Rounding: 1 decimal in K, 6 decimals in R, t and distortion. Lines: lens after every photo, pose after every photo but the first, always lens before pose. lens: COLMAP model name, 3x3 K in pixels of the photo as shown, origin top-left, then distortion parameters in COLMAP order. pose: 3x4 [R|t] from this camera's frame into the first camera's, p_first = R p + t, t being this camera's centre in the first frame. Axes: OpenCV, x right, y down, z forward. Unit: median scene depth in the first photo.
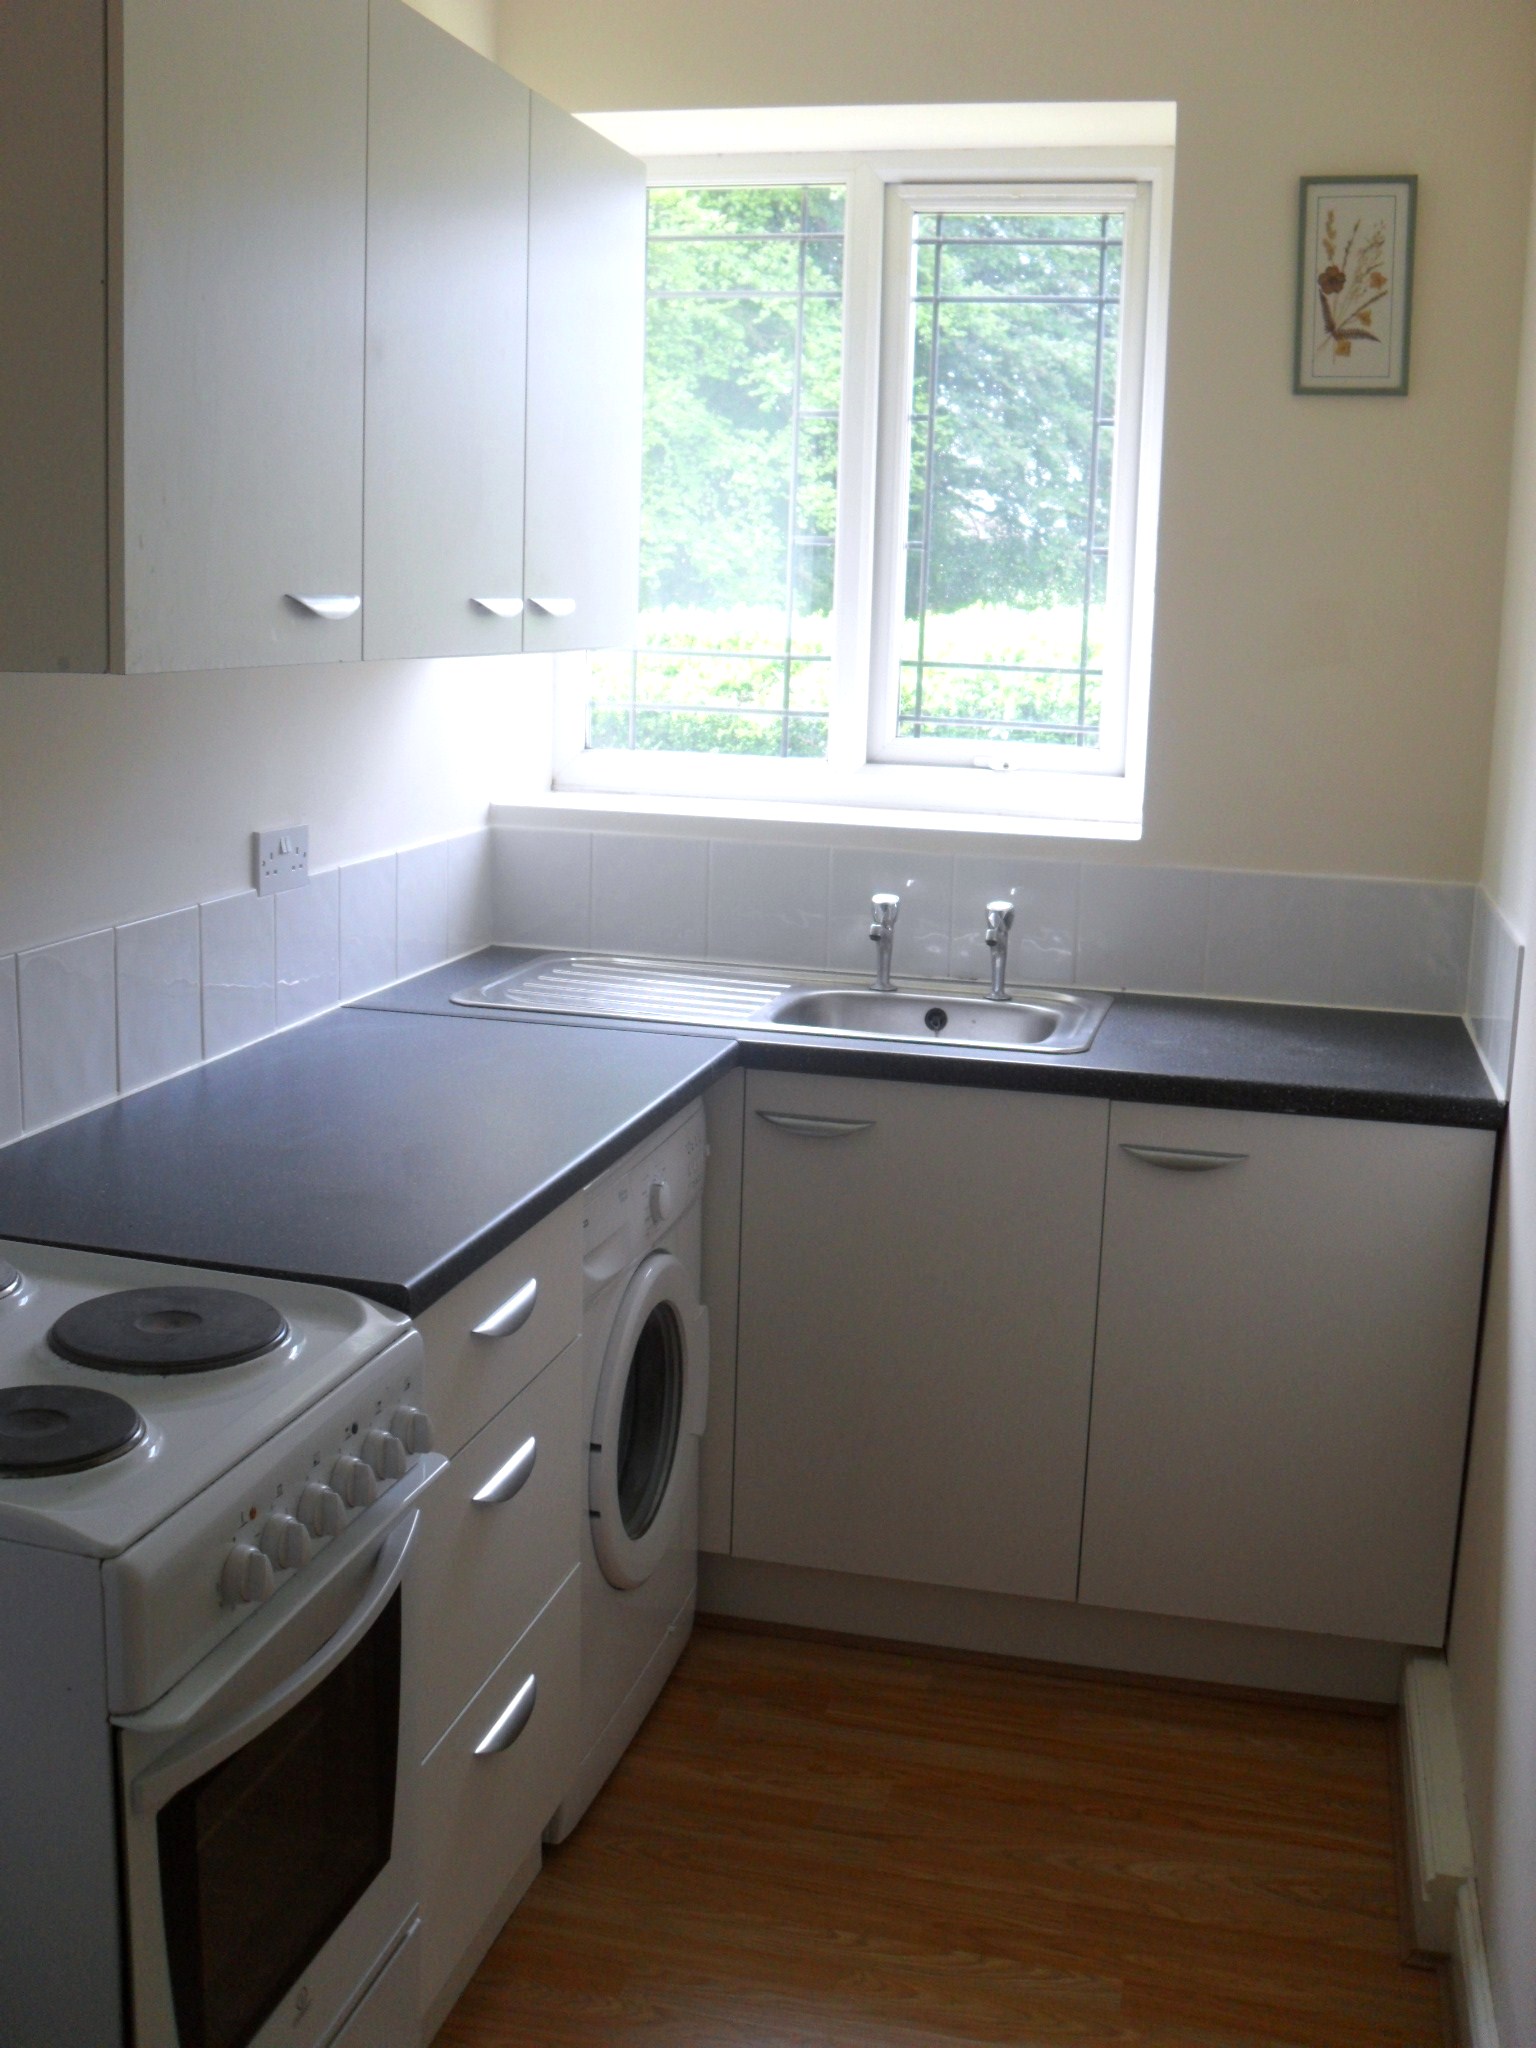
lens RADIAL K [[2067.6, 0, 768.0], [0, 2067.6, 1024.0], [0, 0, 1]] dist [-0.191789, 0.207223]
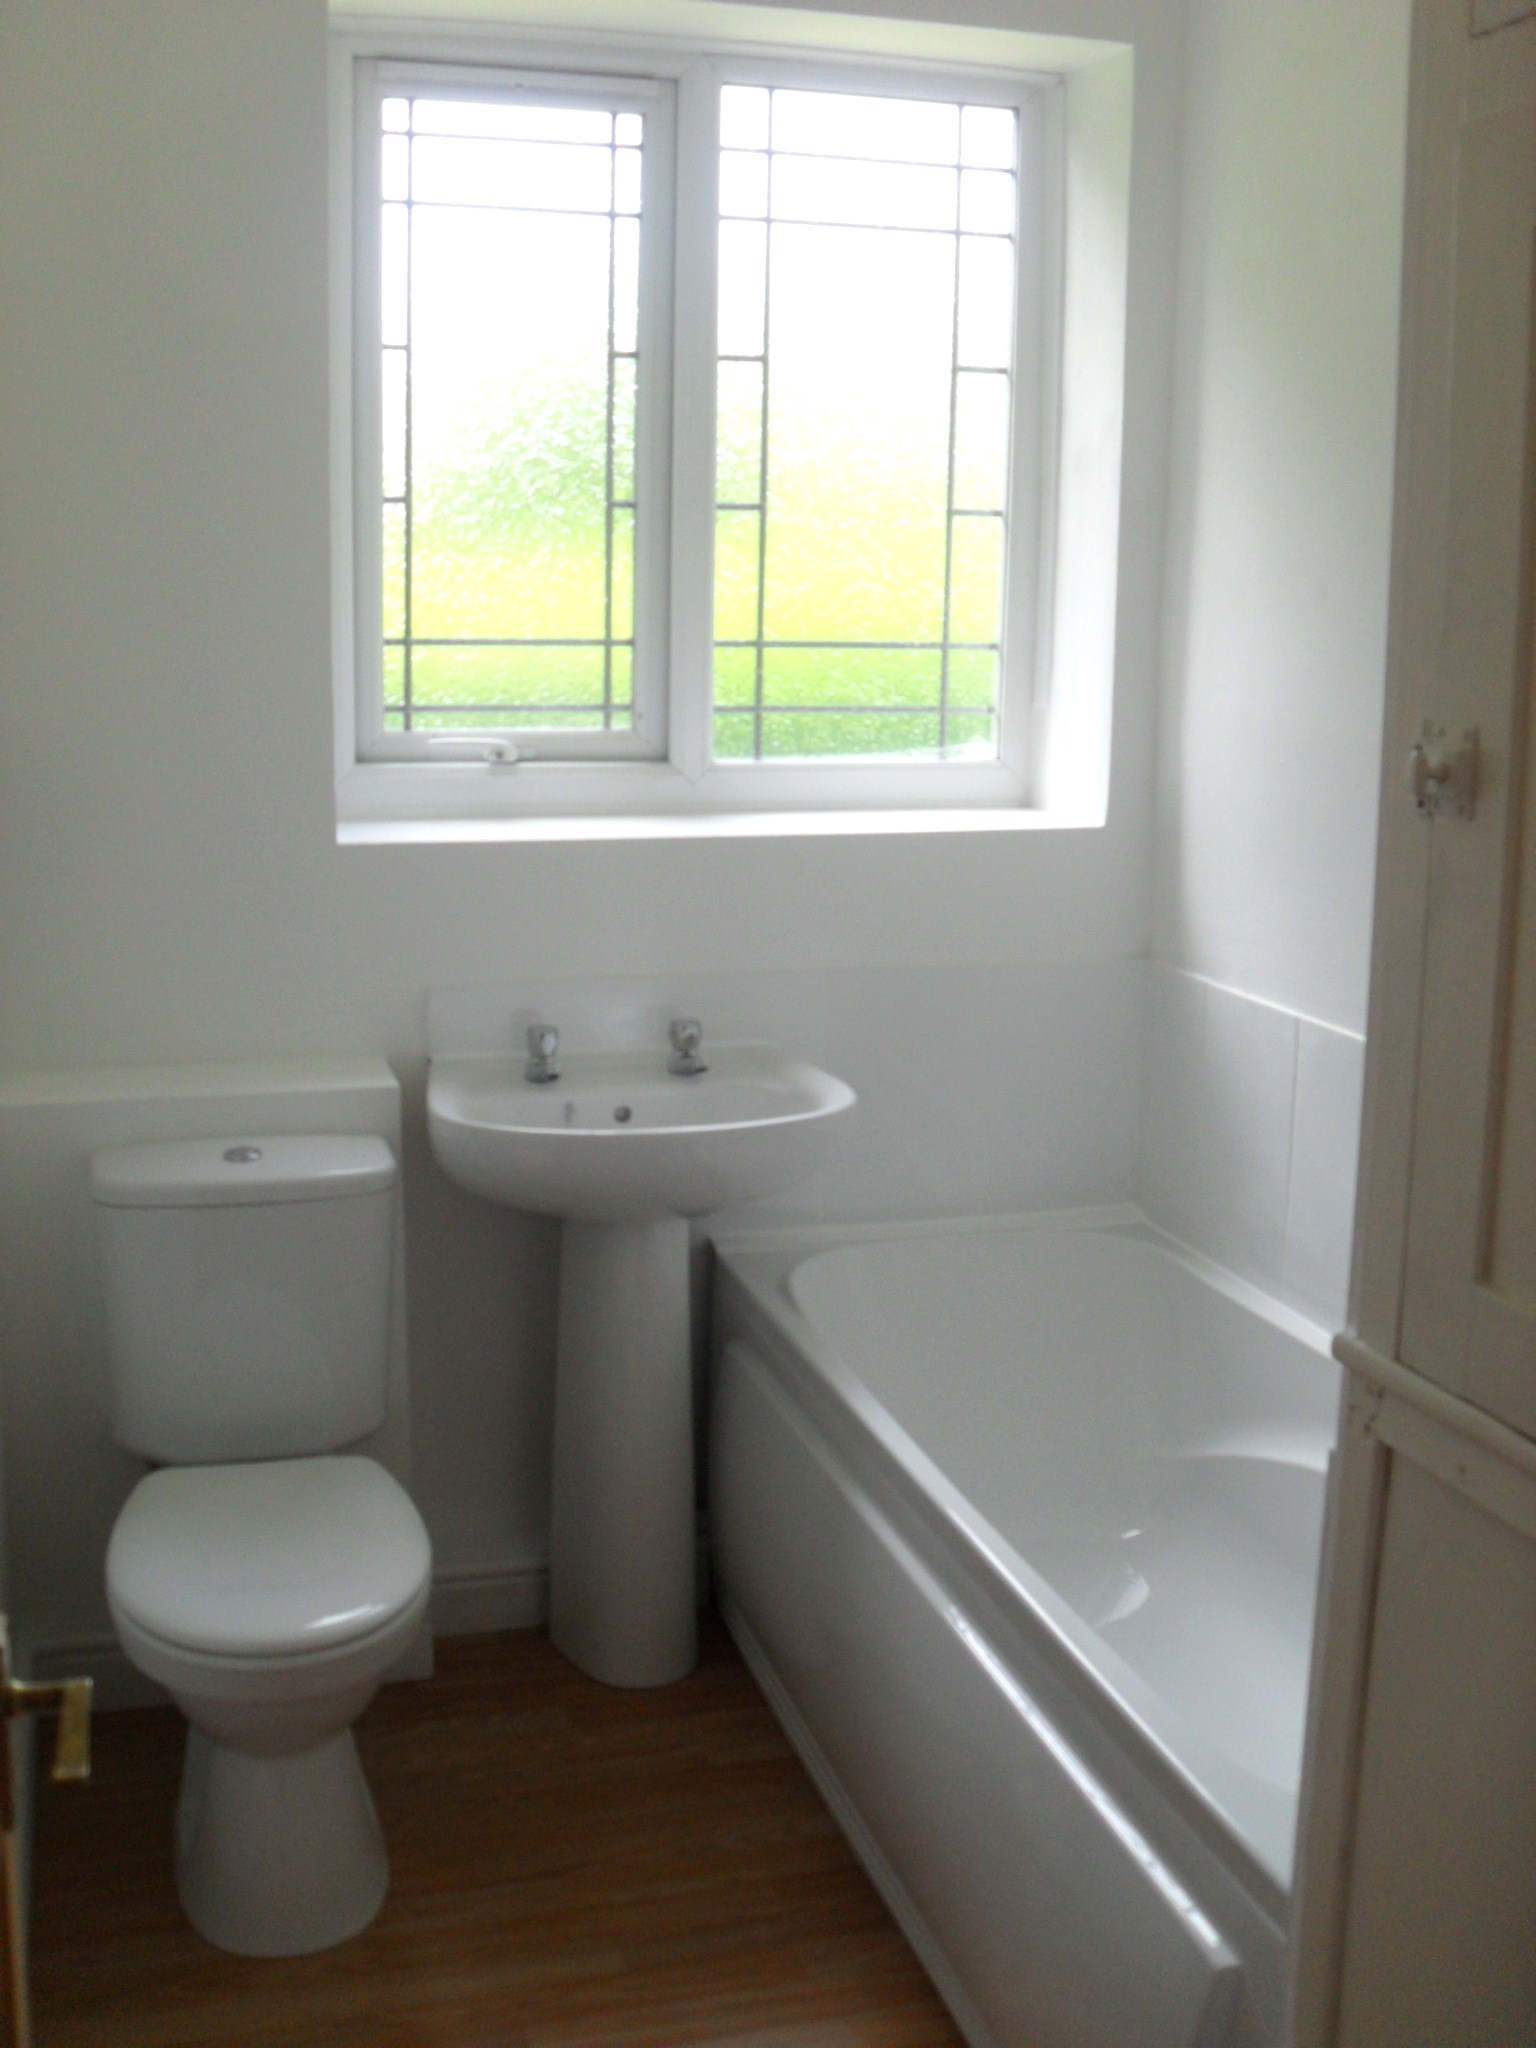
lens RADIAL K [[2067.6, 0, 768.0], [0, 2067.6, 1024.0], [0, 0, 1]] dist [-0.191789, 0.207223]
pose [[0.869198, -0.116657, 0.480507, -0.241402], [0.106218, 0.993136, 0.048972, -0.049283], [-0.482921, 0.008472, 0.875623, 0.219048]]
